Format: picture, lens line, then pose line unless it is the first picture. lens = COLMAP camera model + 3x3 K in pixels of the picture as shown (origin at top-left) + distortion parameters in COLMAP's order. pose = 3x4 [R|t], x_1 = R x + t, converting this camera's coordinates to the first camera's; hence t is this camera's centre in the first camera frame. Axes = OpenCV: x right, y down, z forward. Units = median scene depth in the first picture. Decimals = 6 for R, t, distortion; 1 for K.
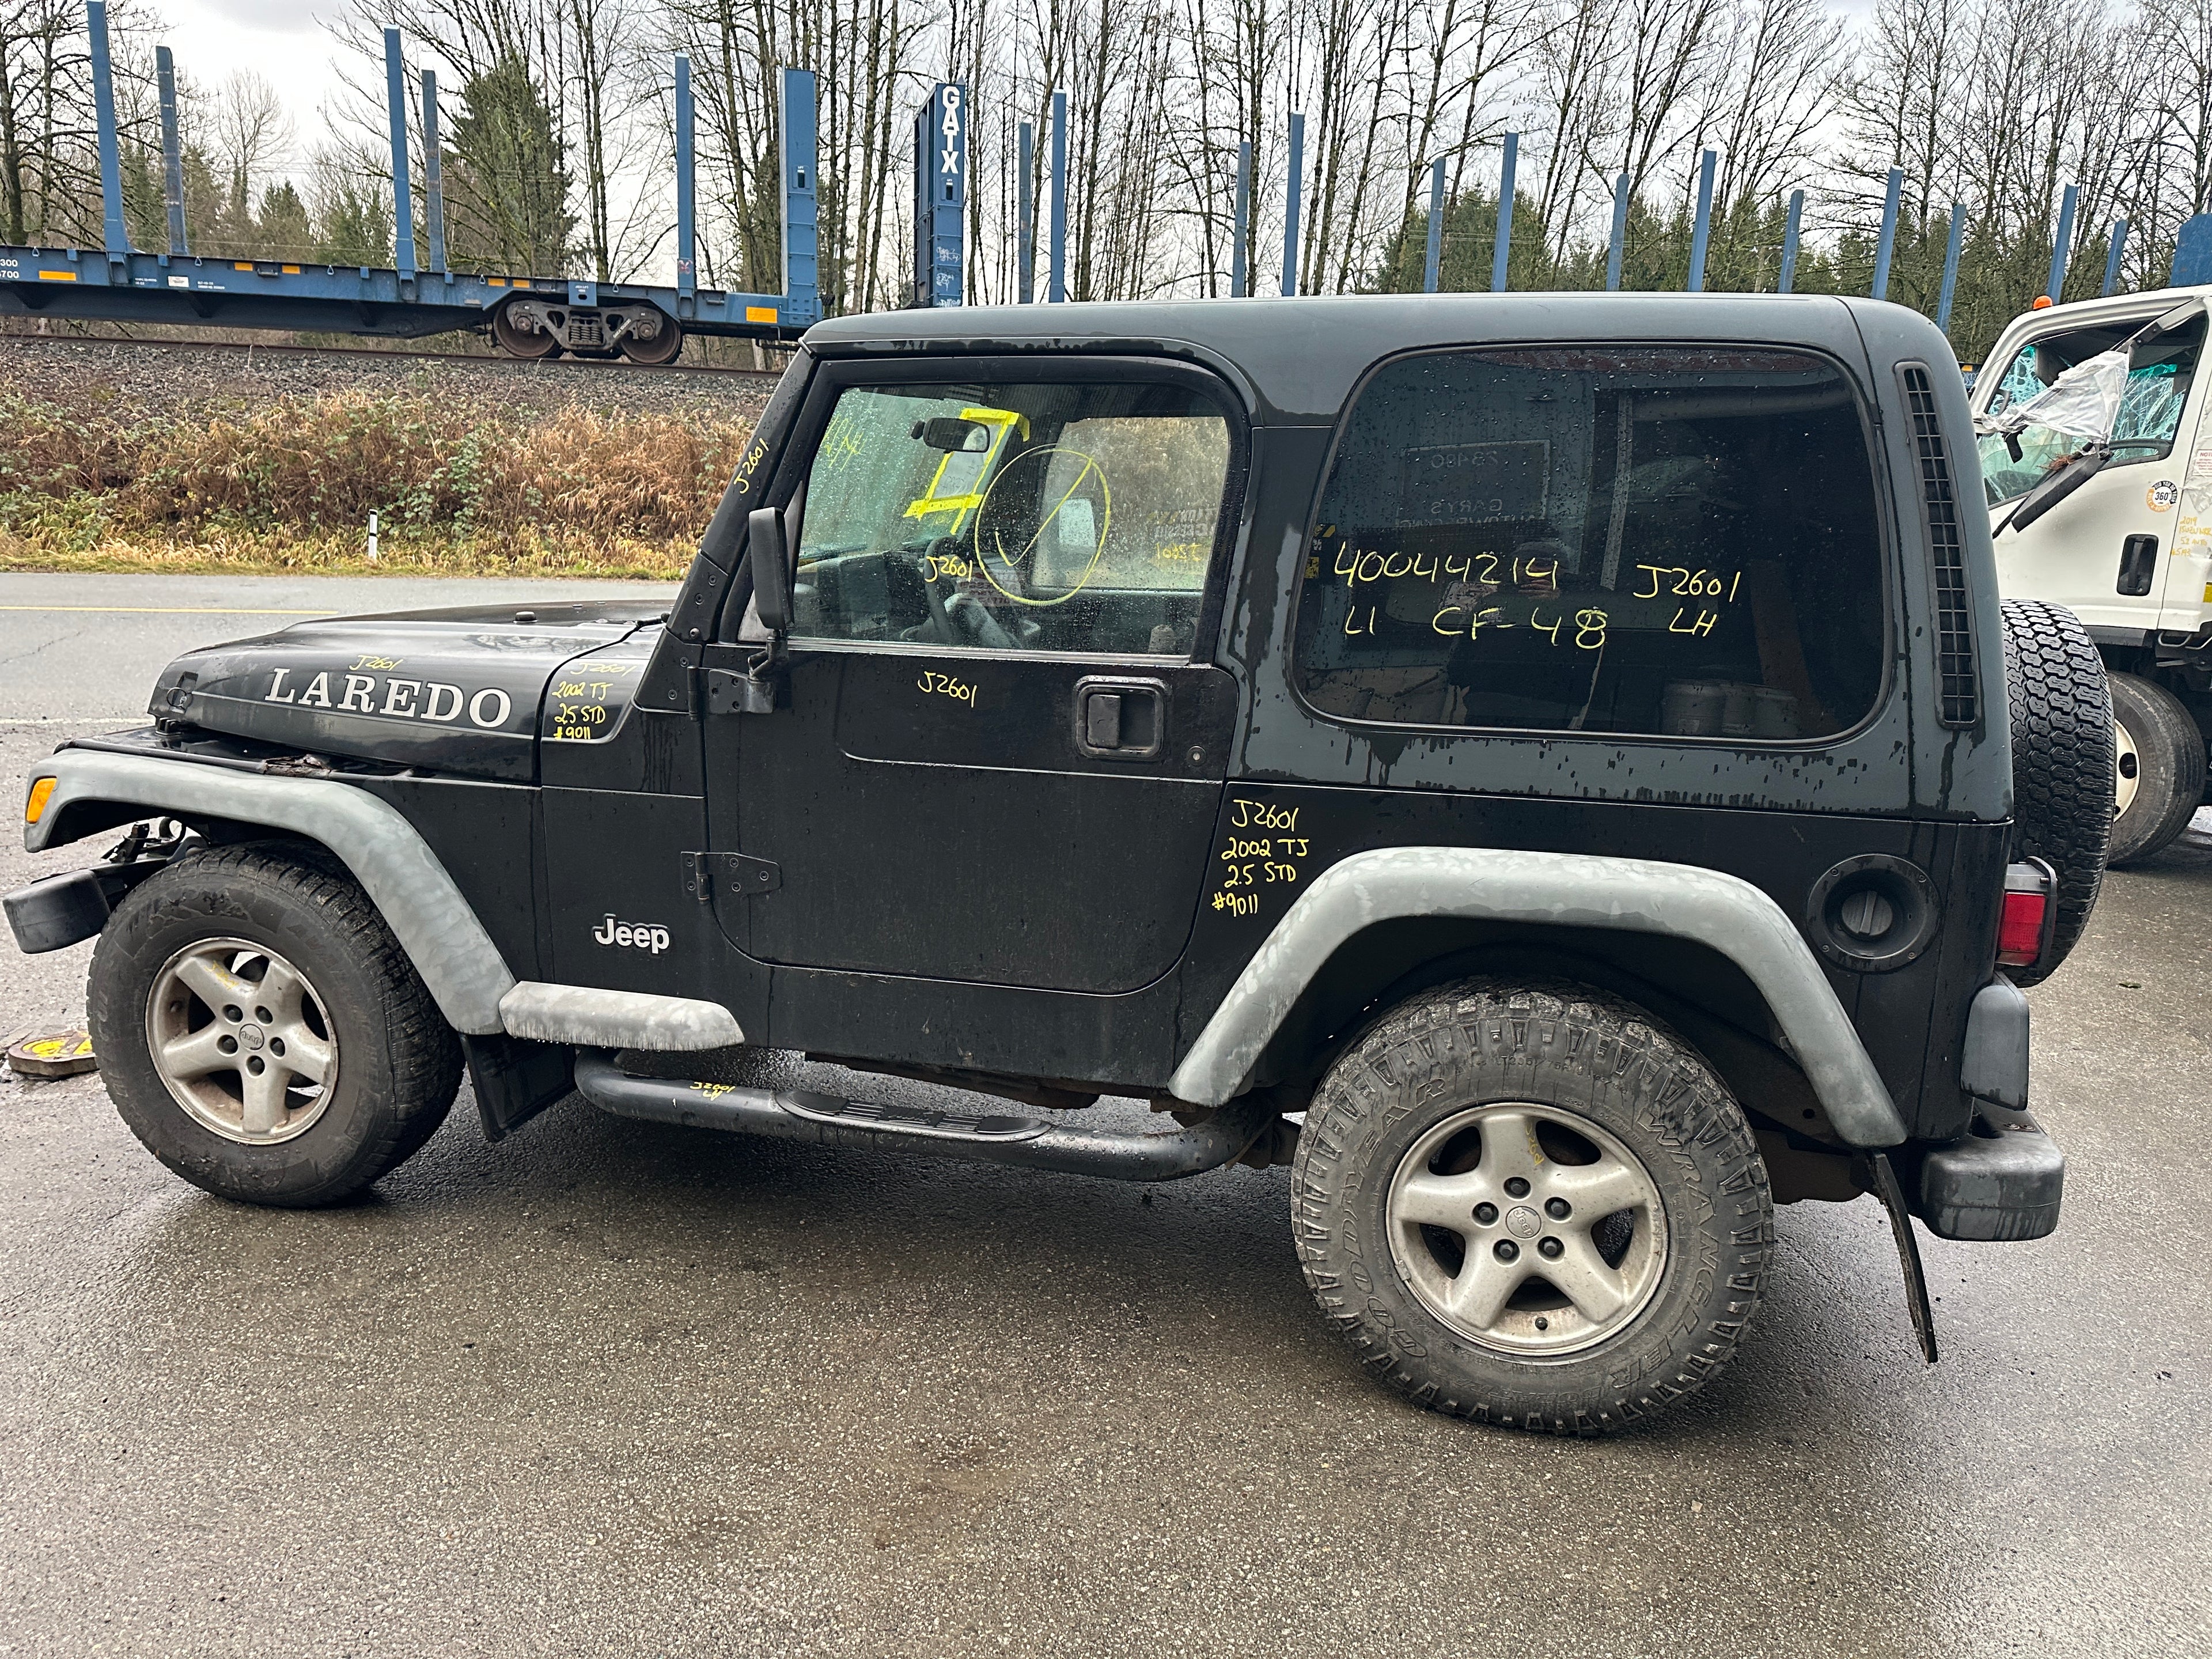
lens RADIAL K [[1567.2, 0, 1087.2], [0, 1567.2, 822.0], [0, 0, 1]] dist [0.028398, -0.019725]
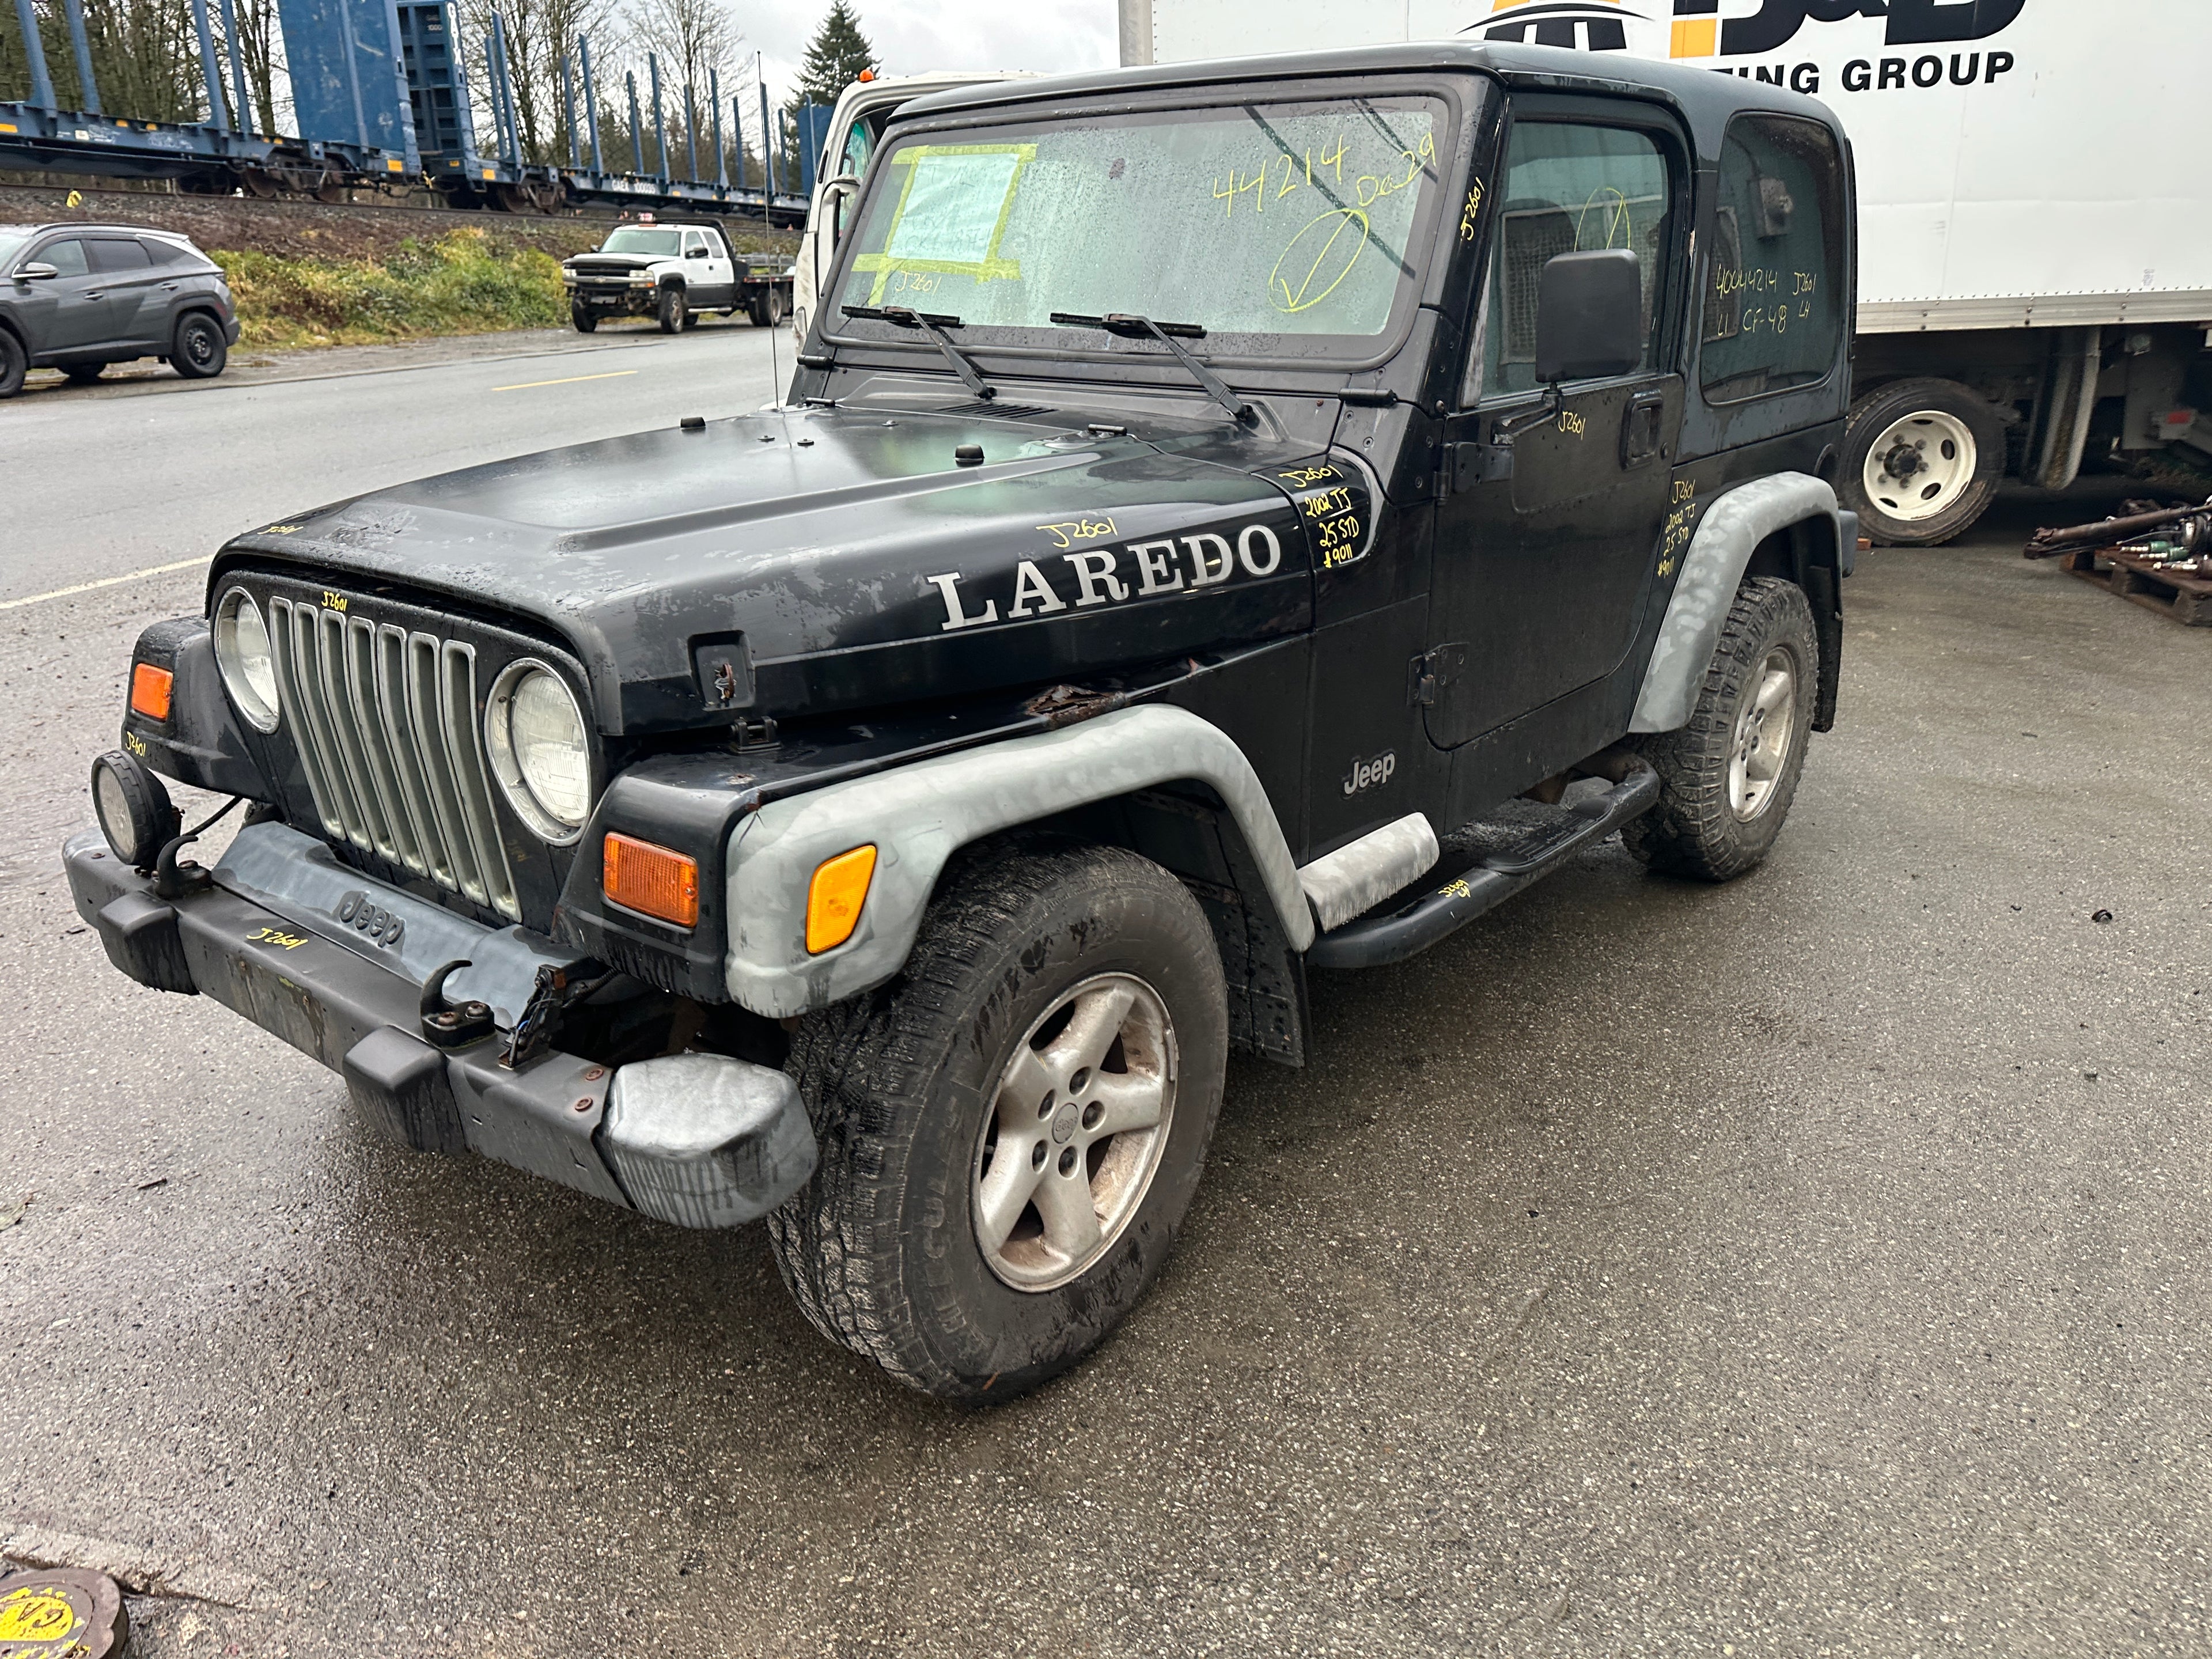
lens RADIAL K [[1554.3, 0, 1109.0], [0, 1554.3, 847.8], [0, 0, 1]] dist [0.039655, -0.039230]
pose [[0.445921, -0.344862, 0.825969, -0.886974], [0.218201, 0.936839, 0.273351, -0.129729], [-0.868068, 0.058334, 0.493006, 0.560592]]
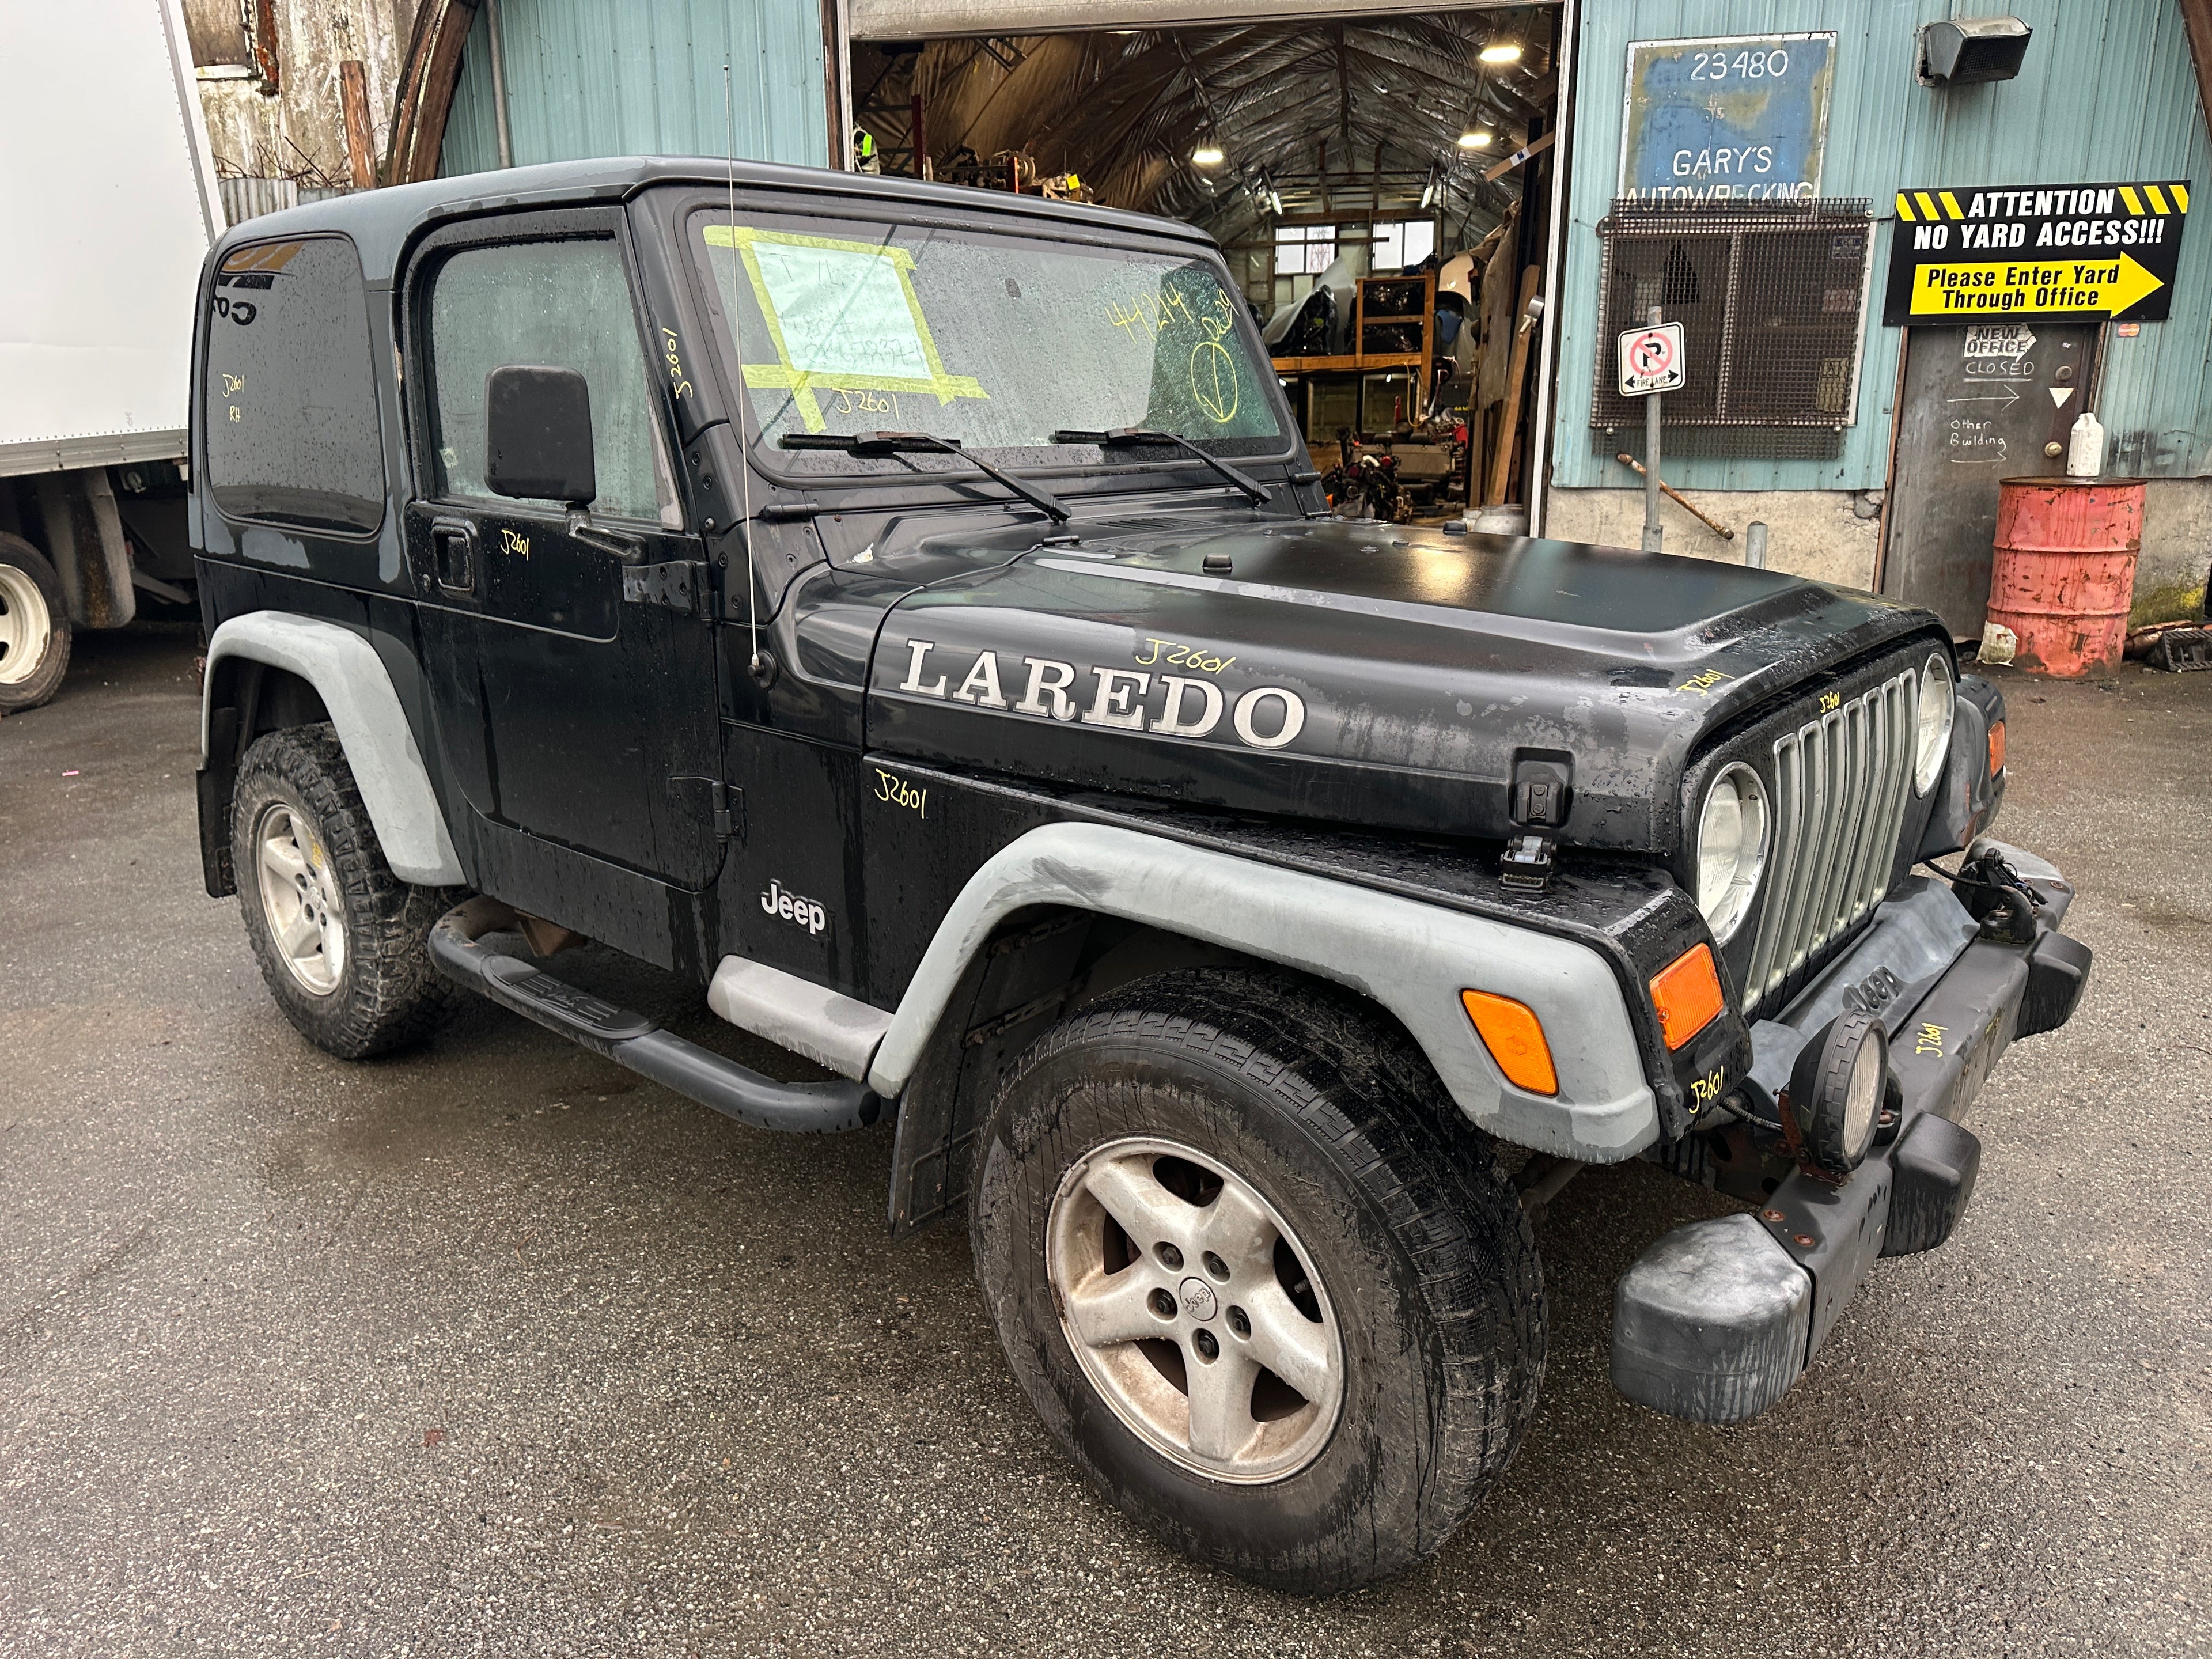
lens RADIAL K [[1564.9, 0, 1105.2], [0, 1564.9, 812.5], [0, 0, 1]] dist [0.035031, -0.029596]
pose [[-0.892939, -0.136243, 0.429066, -0.521415], [0.083616, 0.886324, 0.455453, -0.359209], [-0.442345, 0.442569, -0.780041, 1.652239]]
